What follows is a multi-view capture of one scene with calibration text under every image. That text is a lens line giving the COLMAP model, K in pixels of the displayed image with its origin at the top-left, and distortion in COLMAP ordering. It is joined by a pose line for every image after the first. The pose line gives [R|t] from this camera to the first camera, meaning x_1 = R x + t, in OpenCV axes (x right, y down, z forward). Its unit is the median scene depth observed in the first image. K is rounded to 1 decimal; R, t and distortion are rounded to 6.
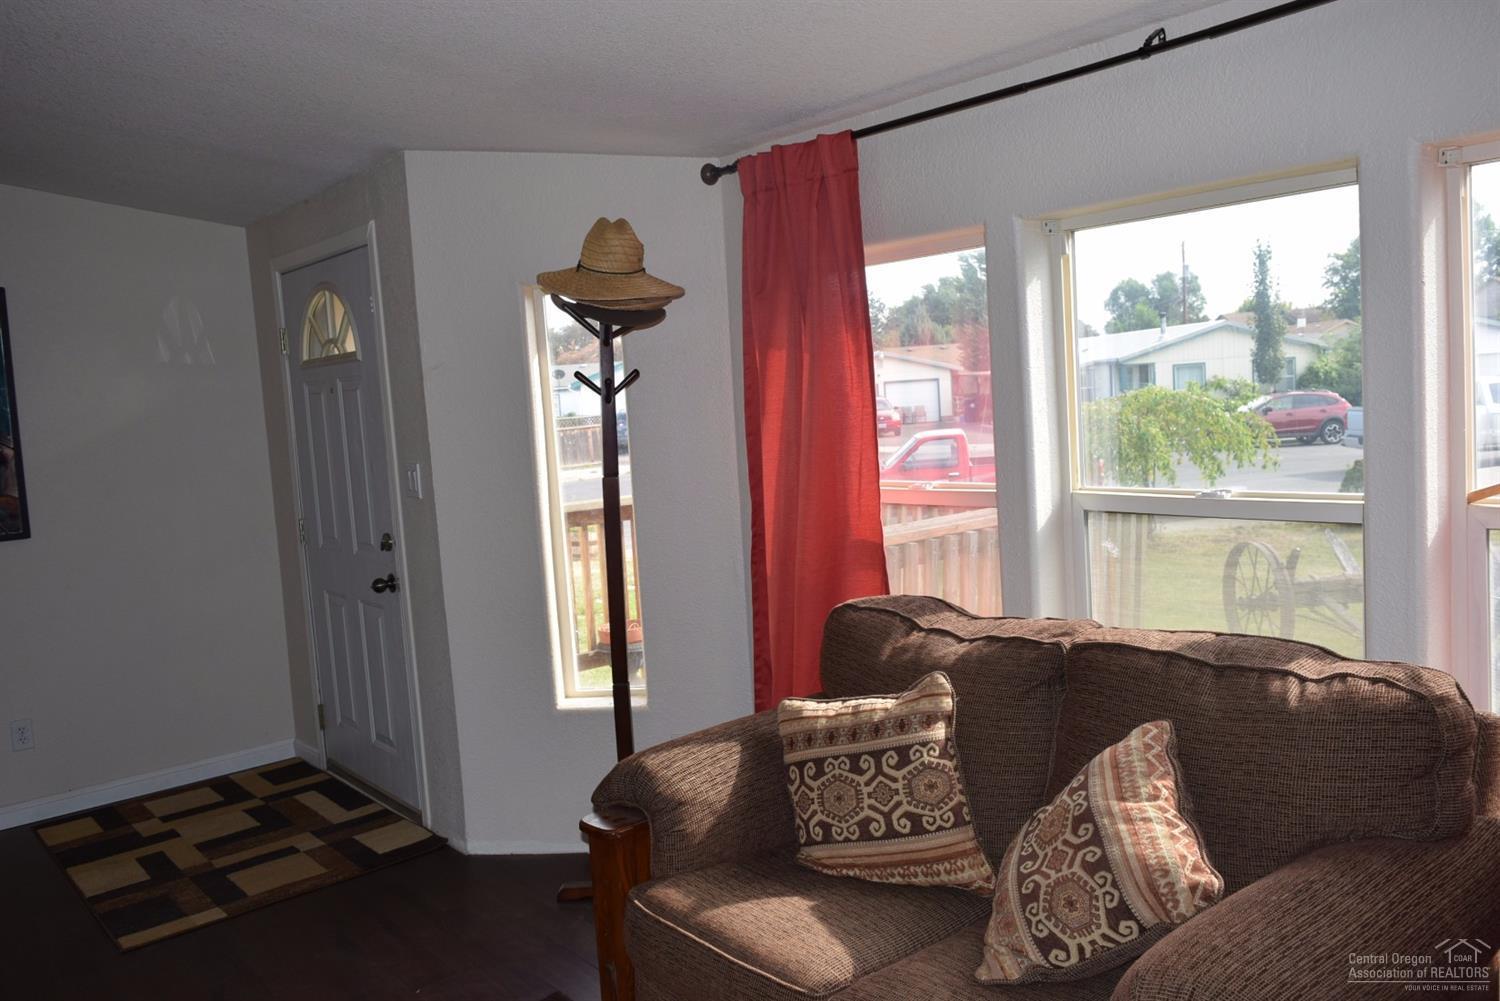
lens RADIAL K [[1179.9, 0, 751.6], [0, 1179.9, 496.3], [0, 0, 1]] dist [-0.009076, 0.003549]
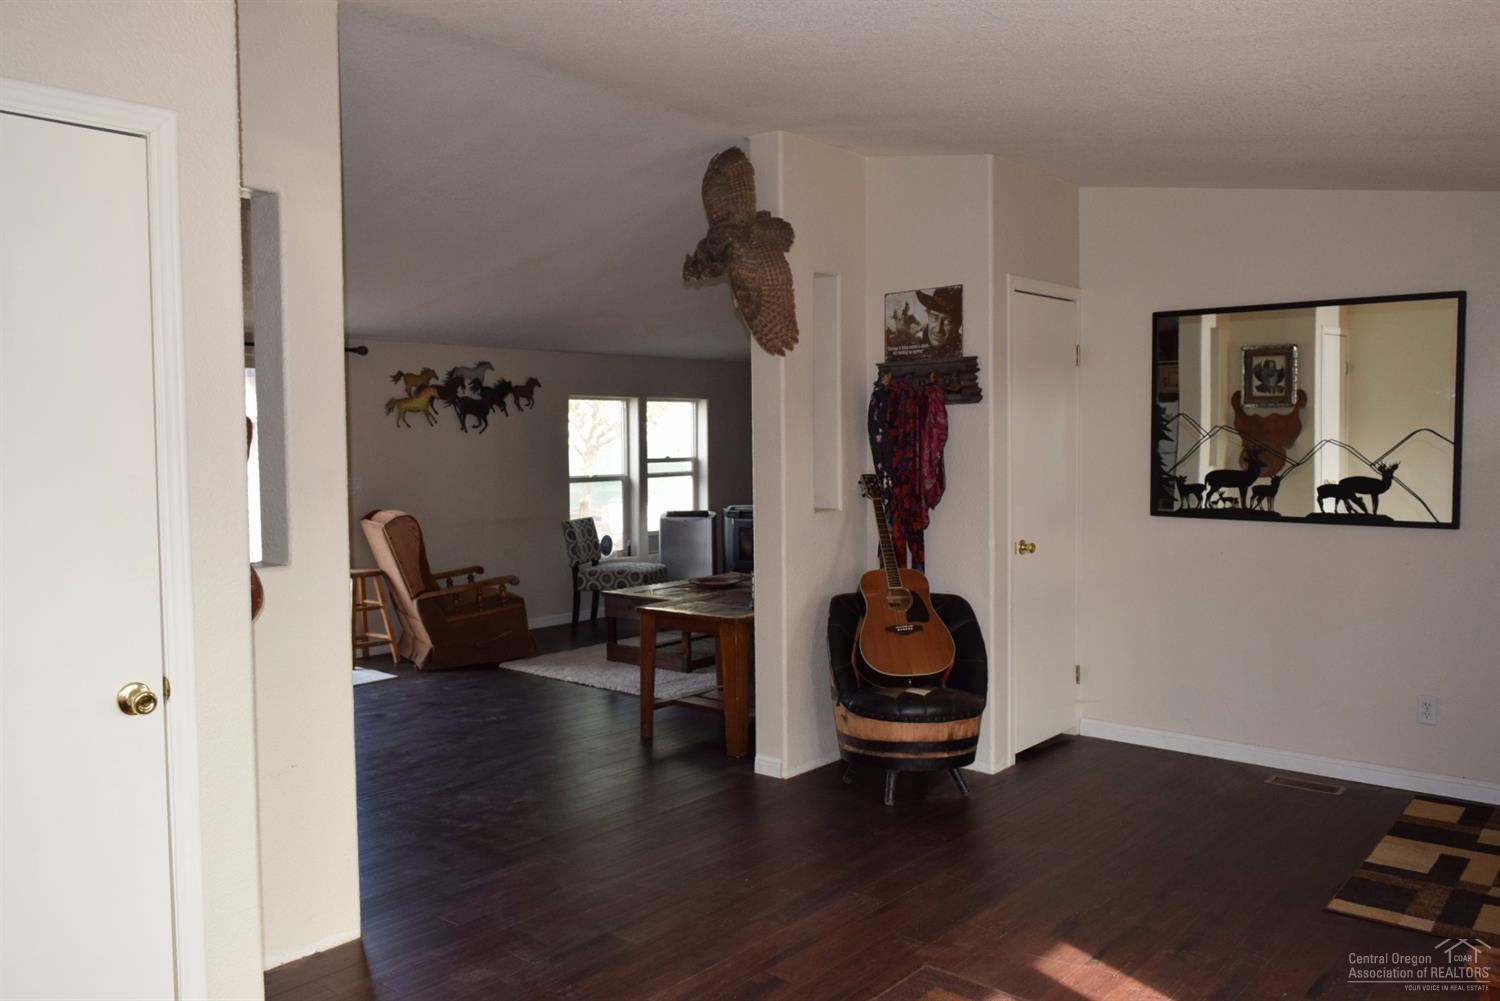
lens RADIAL K [[1179.9, 0, 736.3], [0, 1179.9, 508.0], [0, 0, 1]] dist [-0.009076, 0.003549]
pose [[0.155947, 0.124062, -0.979943, 0.360818], [-0.089343, 0.989786, 0.111090, -0.048818], [0.983717, 0.070227, 0.165438, 0.225563]]
